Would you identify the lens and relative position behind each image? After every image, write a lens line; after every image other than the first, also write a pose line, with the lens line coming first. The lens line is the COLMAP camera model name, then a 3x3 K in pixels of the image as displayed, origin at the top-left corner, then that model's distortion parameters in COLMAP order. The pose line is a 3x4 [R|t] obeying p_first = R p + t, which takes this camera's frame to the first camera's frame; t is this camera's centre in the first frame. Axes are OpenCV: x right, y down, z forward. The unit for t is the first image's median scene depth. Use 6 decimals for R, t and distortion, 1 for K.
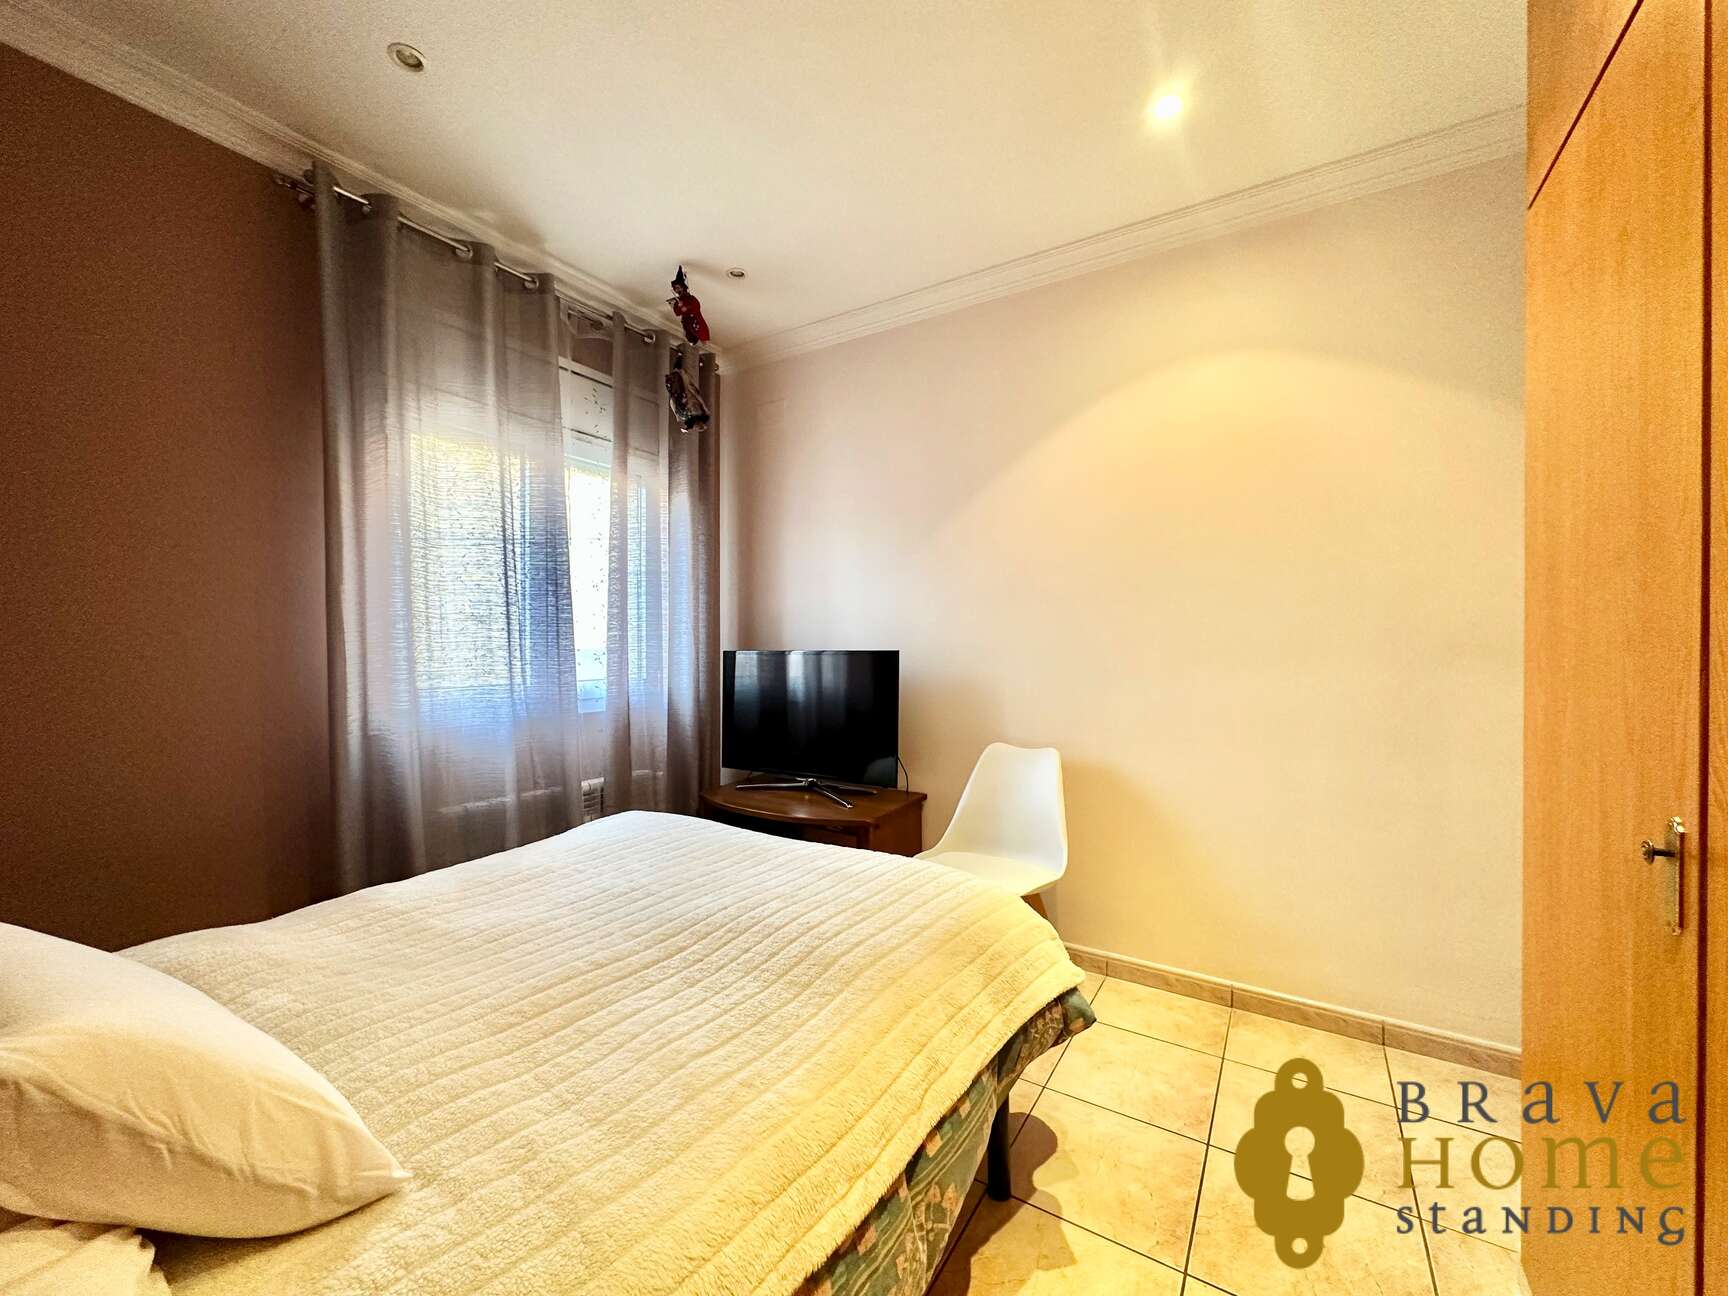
lens RADIAL K [[684.0, 0, 859.2], [0, 684.0, 649.8], [0, 0, 1]] dist [-0.002750, 0.000178]
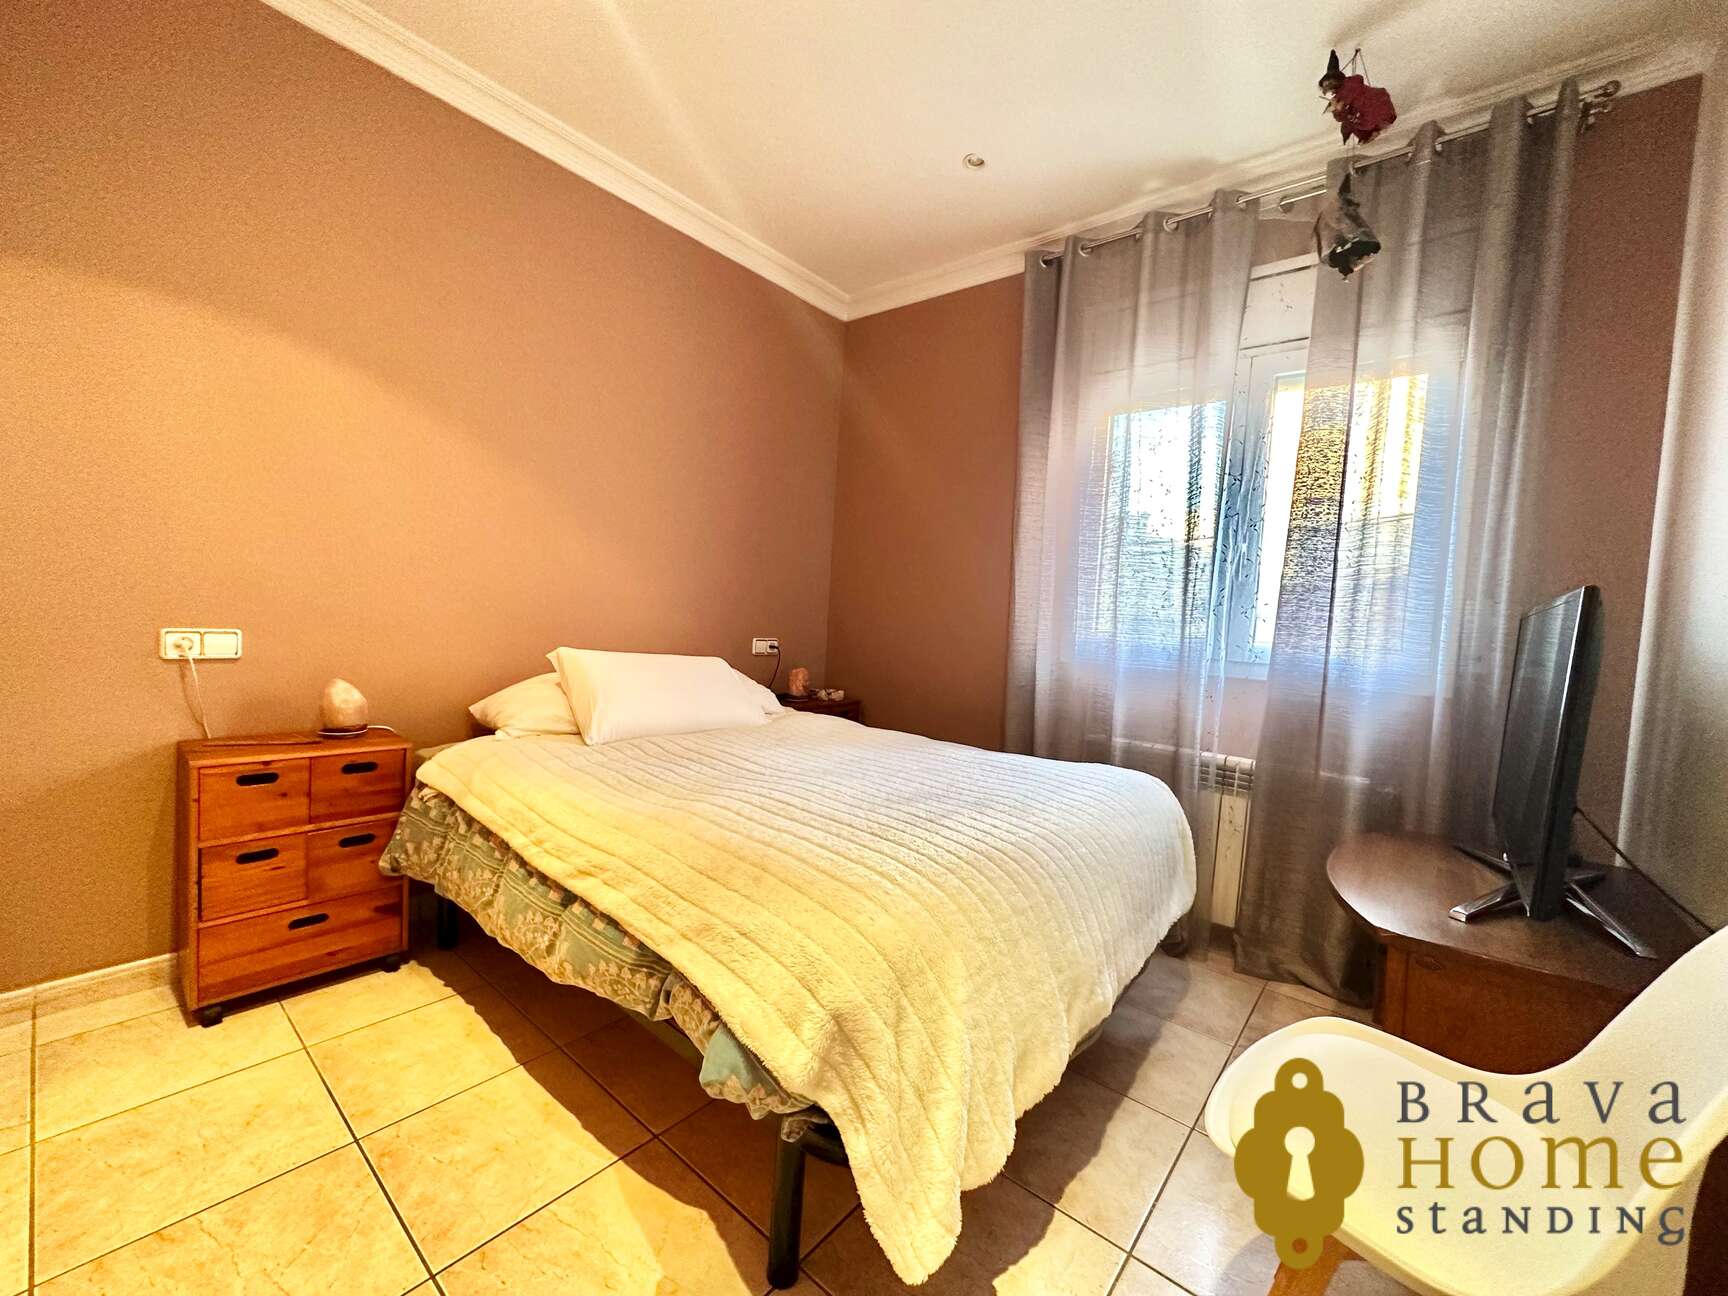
lens RADIAL K [[684.0, 0, 858.4], [0, 684.0, 652.6], [0, 0, 1]] dist [-0.002750, 0.000178]
pose [[-0.130304, 0.047538, -0.990334, 0.663118], [-0.073549, 0.995634, 0.057470, 0.061235], [0.988742, 0.080327, -0.126238, 0.835676]]
